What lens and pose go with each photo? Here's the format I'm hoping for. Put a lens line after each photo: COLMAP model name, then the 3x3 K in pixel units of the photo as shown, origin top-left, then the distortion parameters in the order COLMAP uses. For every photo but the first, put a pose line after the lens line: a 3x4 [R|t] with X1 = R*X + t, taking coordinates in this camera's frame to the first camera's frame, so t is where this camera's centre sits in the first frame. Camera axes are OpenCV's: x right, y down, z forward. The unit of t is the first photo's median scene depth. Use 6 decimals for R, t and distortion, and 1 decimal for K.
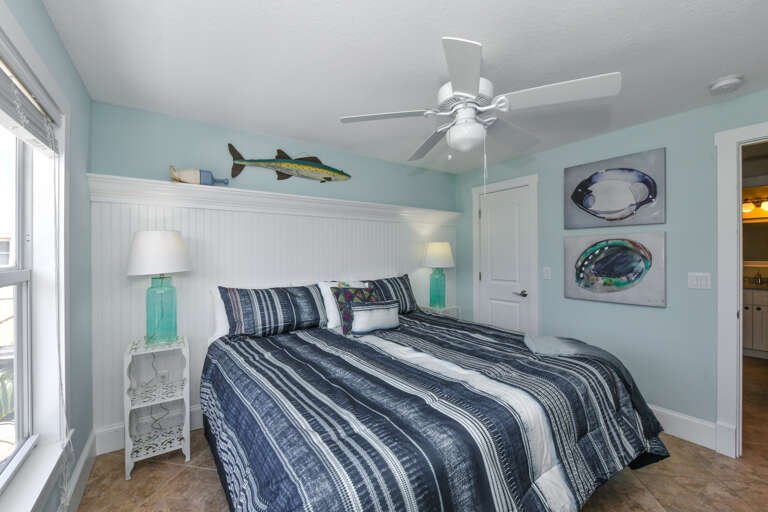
lens RADIAL K [[312.4, 0, 387.6], [0, 312.4, 253.2], [0, 0, 1]] dist [-0.003620, -0.000494]
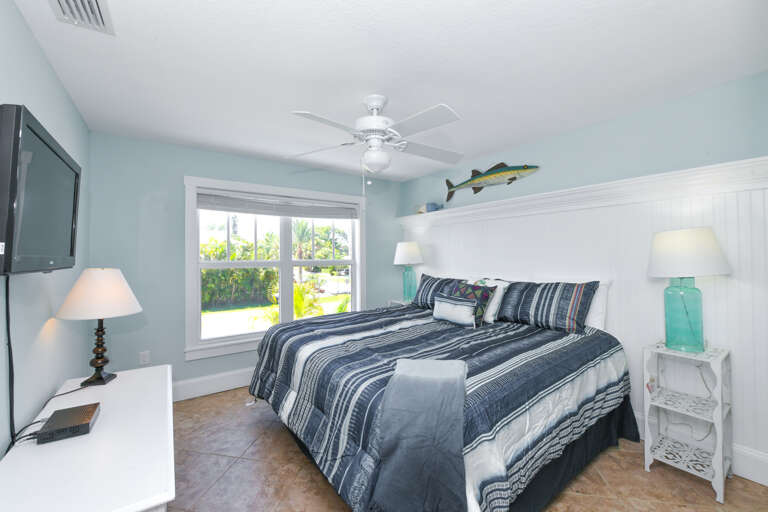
lens RADIAL K [[312.4, 0, 387.6], [0, 312.4, 253.2], [0, 0, 1]] dist [-0.003620, -0.000494]
pose [[0.044604, -0.005919, -0.998987, 0.822976], [0.016897, 0.999844, -0.005170, 0.000591], [0.998862, -0.016649, 0.044697, 0.563043]]
